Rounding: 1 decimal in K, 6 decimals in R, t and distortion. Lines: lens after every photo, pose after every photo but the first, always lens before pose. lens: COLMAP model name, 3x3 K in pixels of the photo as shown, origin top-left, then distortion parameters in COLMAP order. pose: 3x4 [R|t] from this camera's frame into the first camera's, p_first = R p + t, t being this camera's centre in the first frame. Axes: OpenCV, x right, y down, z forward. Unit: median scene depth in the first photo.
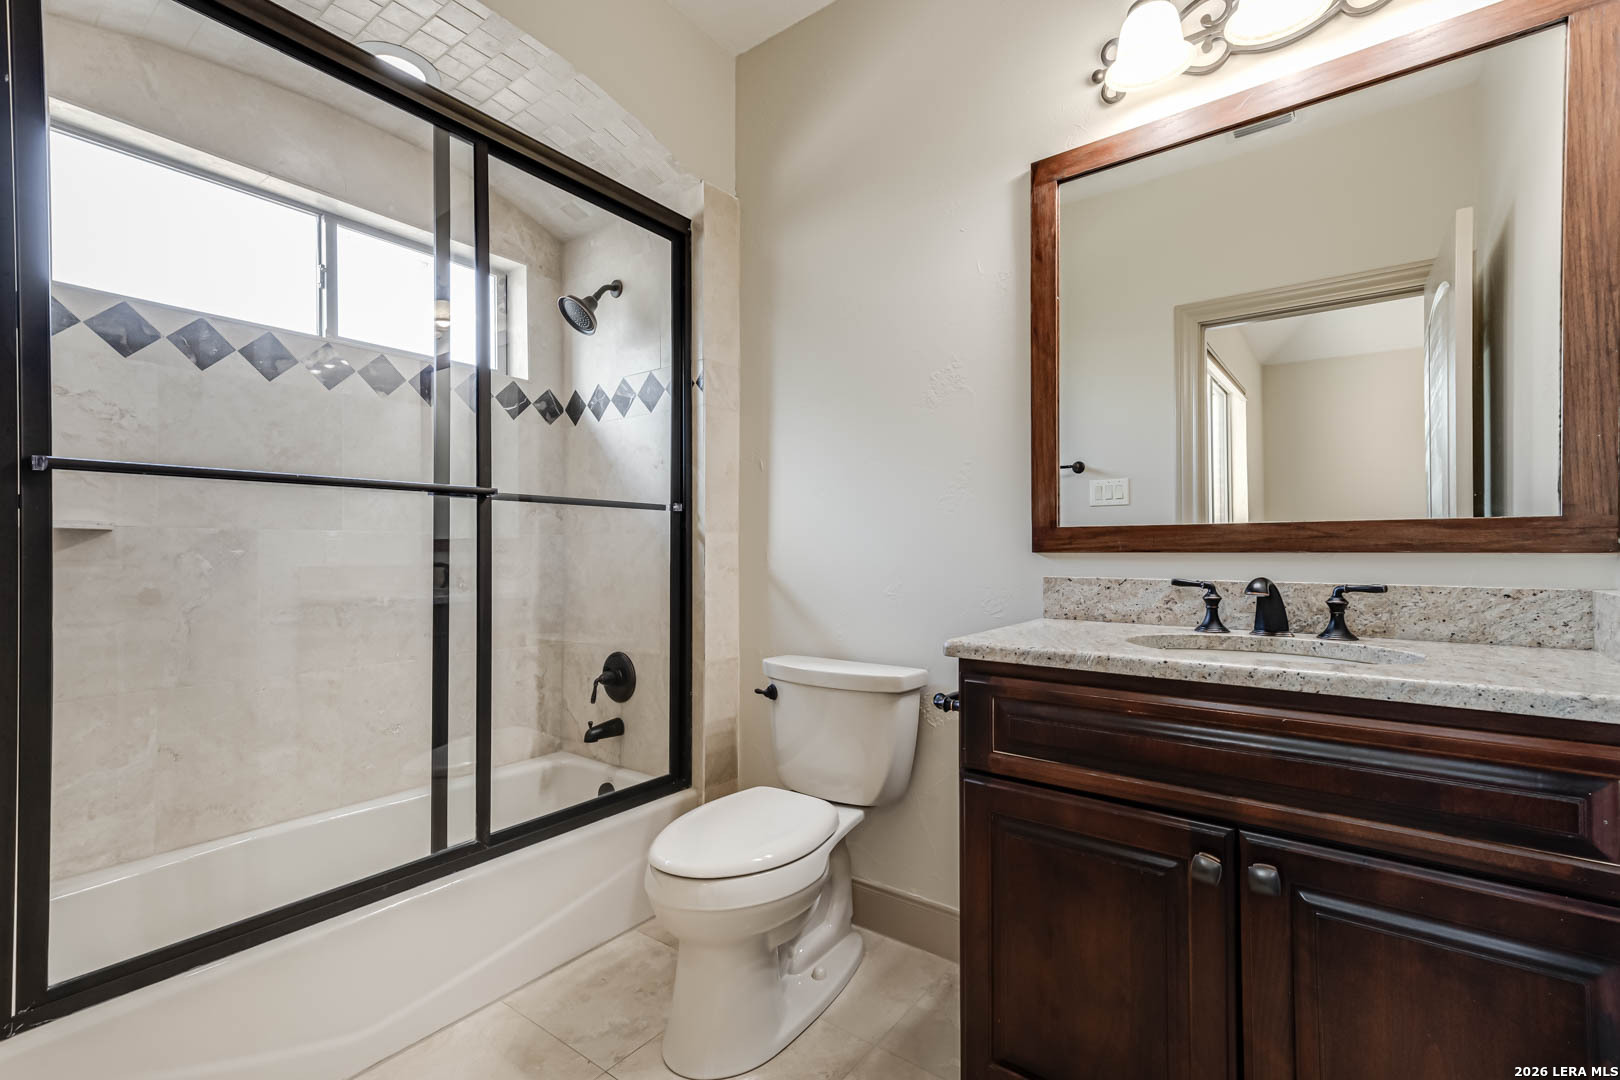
lens RADIAL K [[731.7, 0, 812.0], [0, 731.7, 540.2], [0, 0, 1]] dist [0.032903, 0.000166]
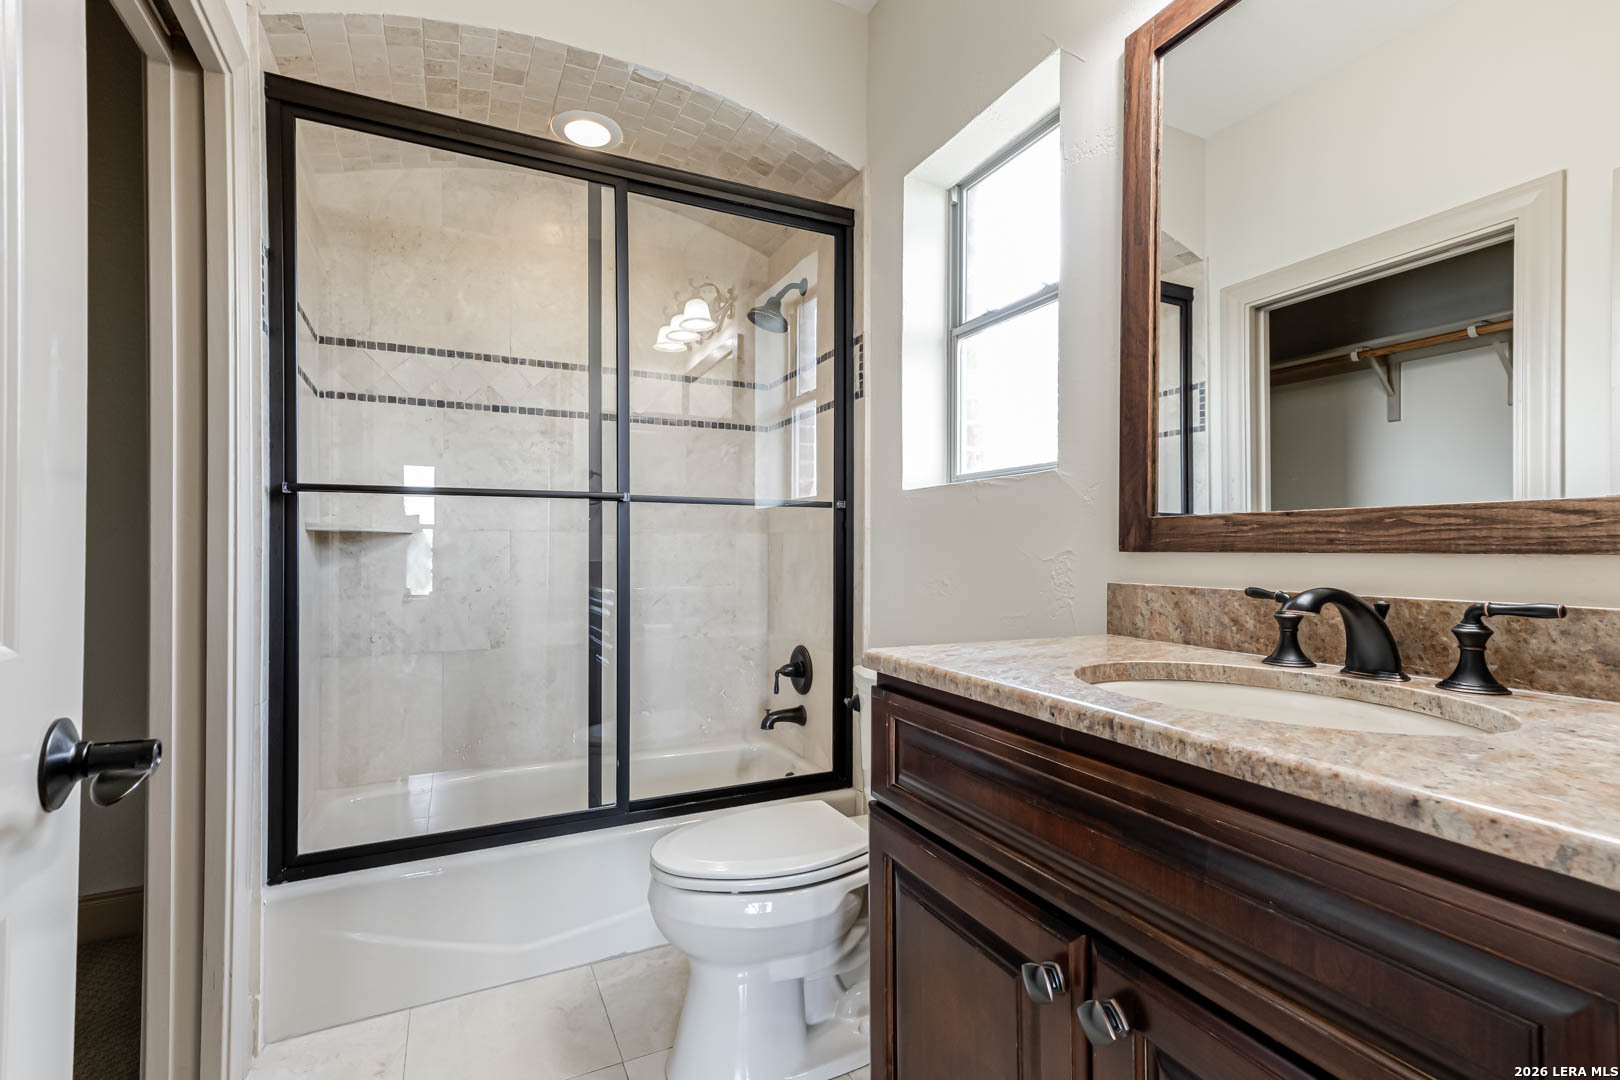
lens RADIAL K [[731.7, 0, 811.3], [0, 731.7, 546.4], [0, 0, 1]] dist [0.032903, 0.000166]
pose [[0.891472, -0.004199, -0.453056, 0.319730], [0.010110, 0.999892, 0.010626, 0.001547], [0.452962, -0.014053, 0.891419, 0.135255]]
